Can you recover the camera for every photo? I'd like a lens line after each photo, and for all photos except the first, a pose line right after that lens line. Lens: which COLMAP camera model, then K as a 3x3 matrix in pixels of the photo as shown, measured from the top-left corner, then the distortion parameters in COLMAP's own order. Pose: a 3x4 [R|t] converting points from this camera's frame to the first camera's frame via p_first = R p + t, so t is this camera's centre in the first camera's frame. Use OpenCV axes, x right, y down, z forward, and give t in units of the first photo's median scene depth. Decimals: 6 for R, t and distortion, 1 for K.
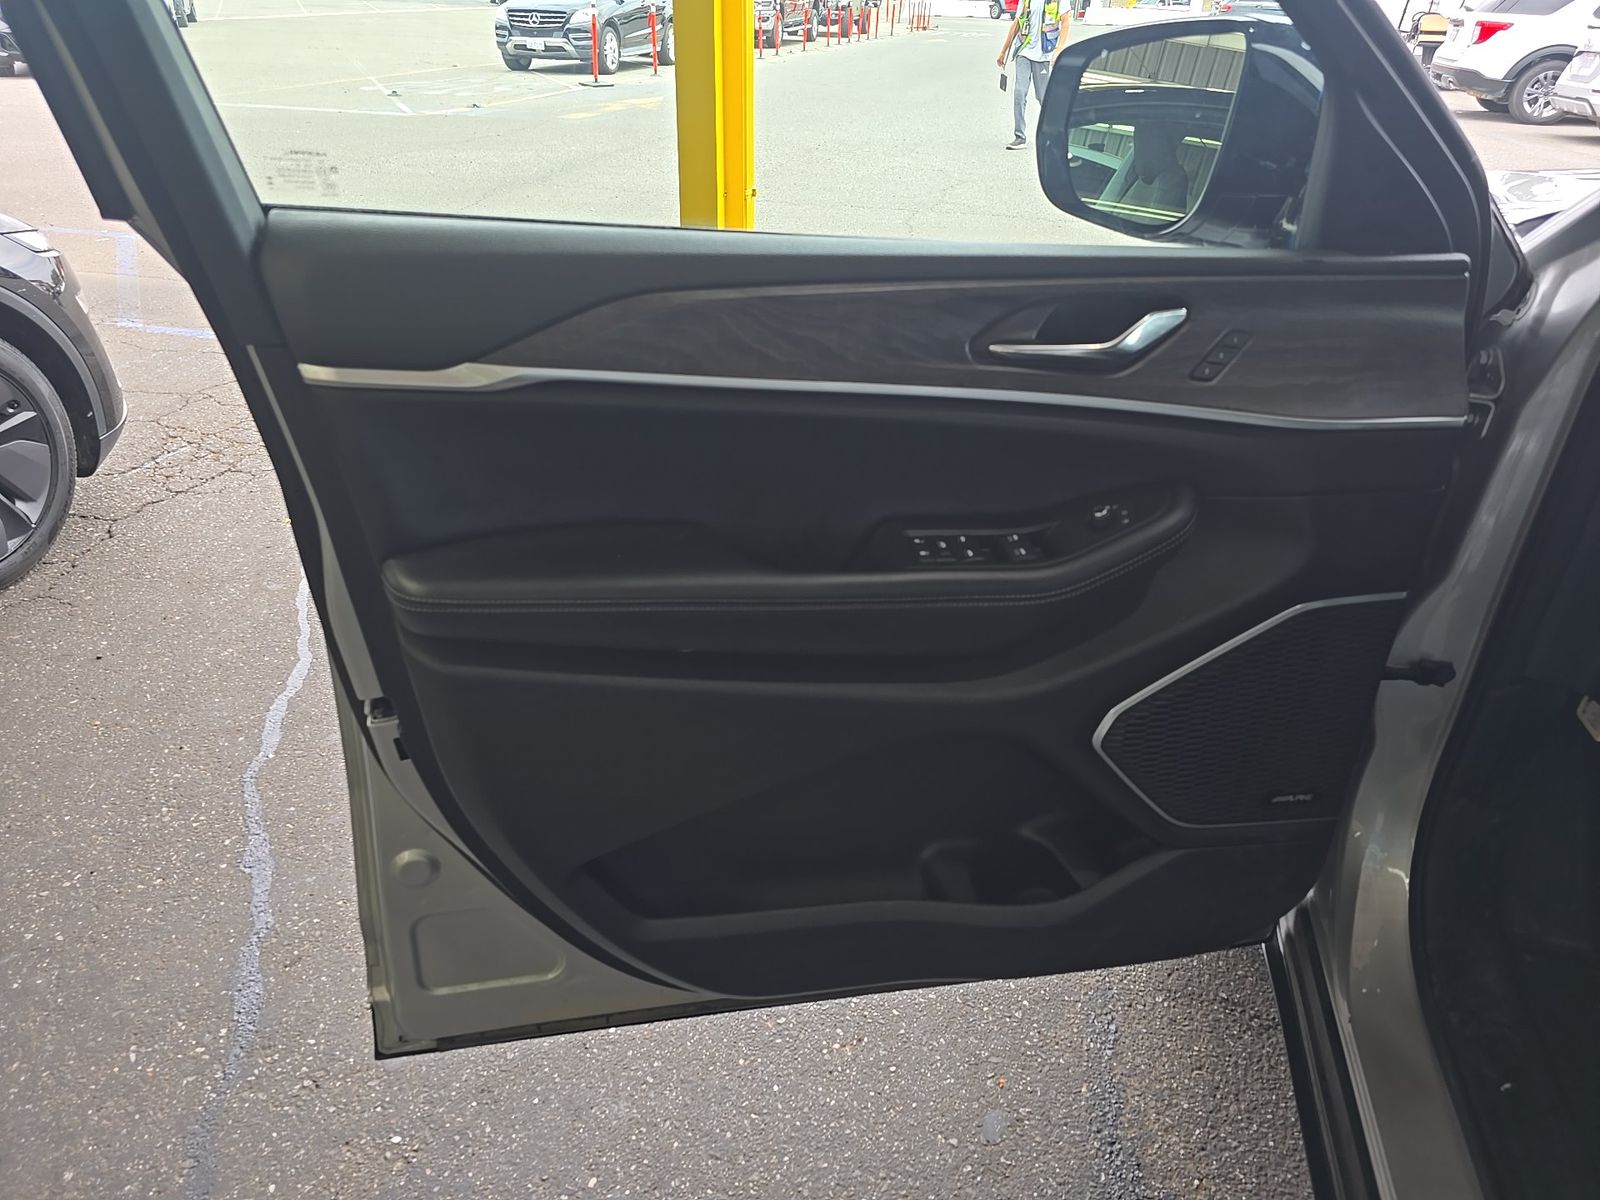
lens RADIAL K [[1083.0, 0, 808.4], [0, 1083.0, 604.0], [0, 0, 1]] dist [0.041950, -0.040116]
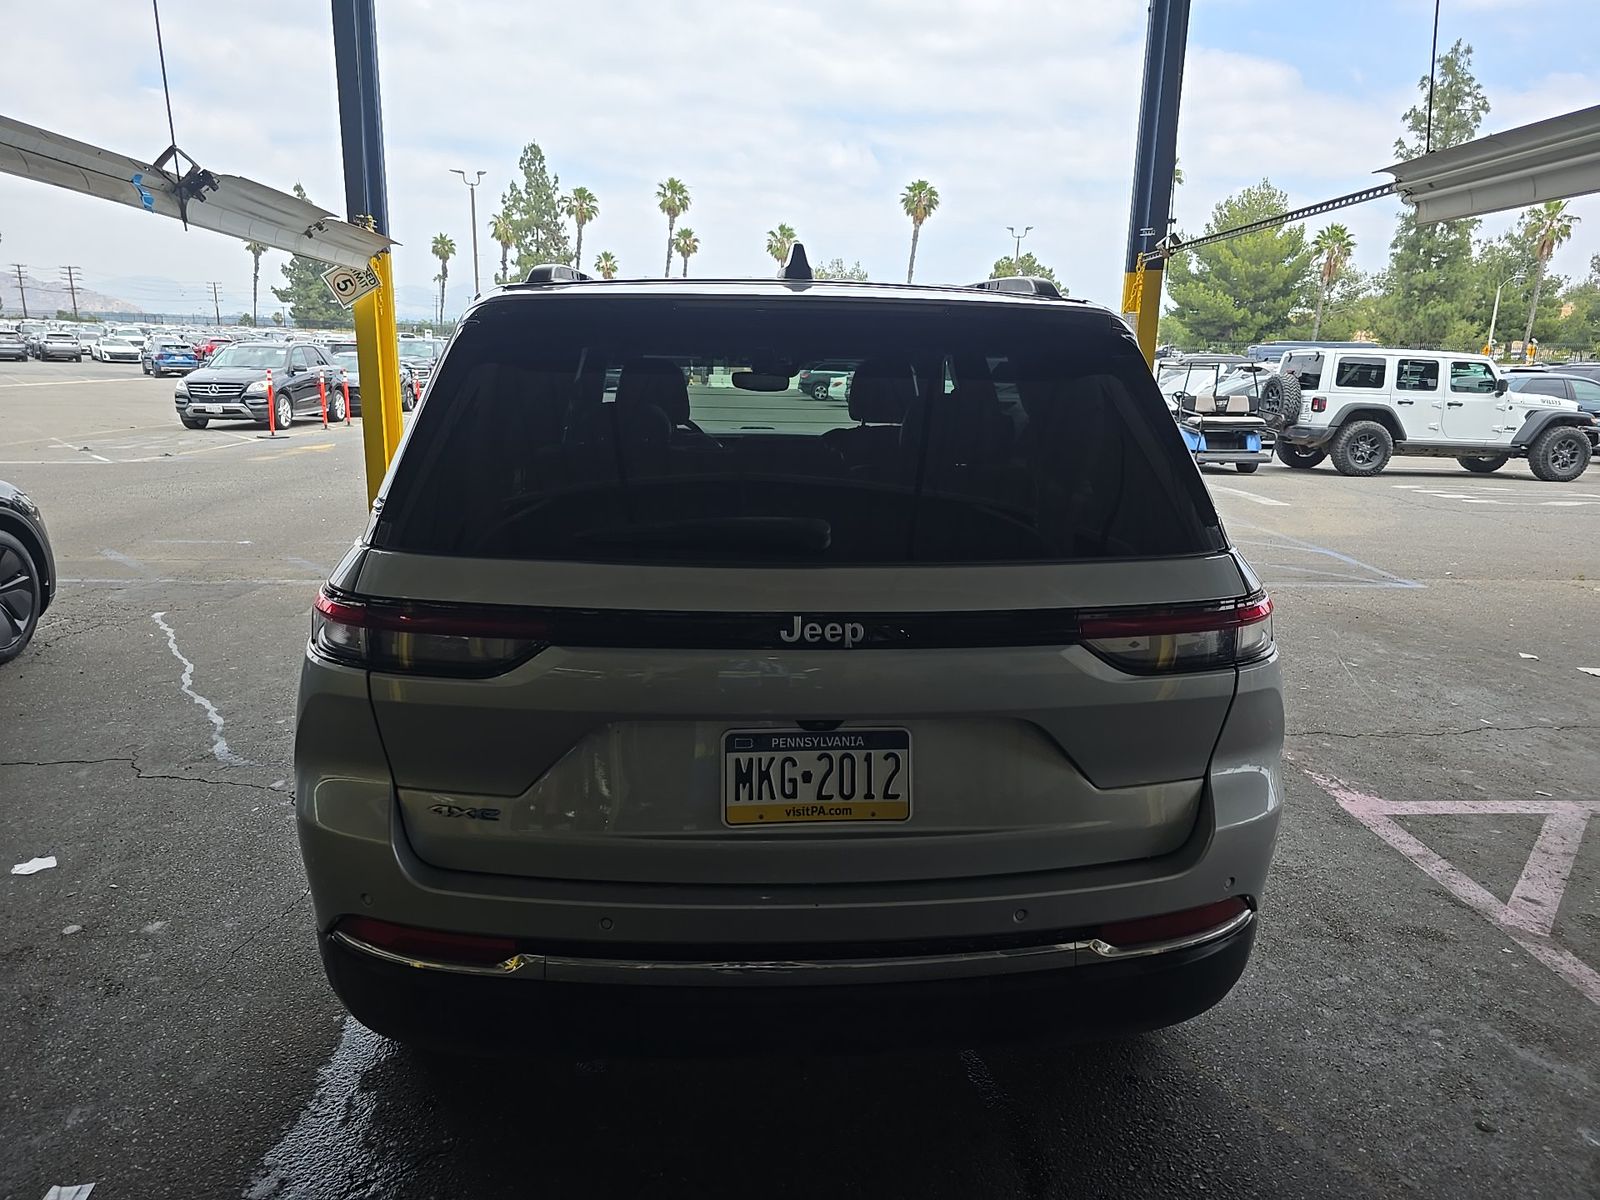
lens RADIAL K [[1083.0, 0, 800.3], [0, 1083.0, 594.5], [0, 0, 1]] dist [0.041950, -0.040116]
pose [[0.958066, -0.068235, 0.278305, 0.014522], [0.146781, 0.951000, -0.272128, 0.094369], [-0.246099, 0.301566, 0.921137, -0.184640]]
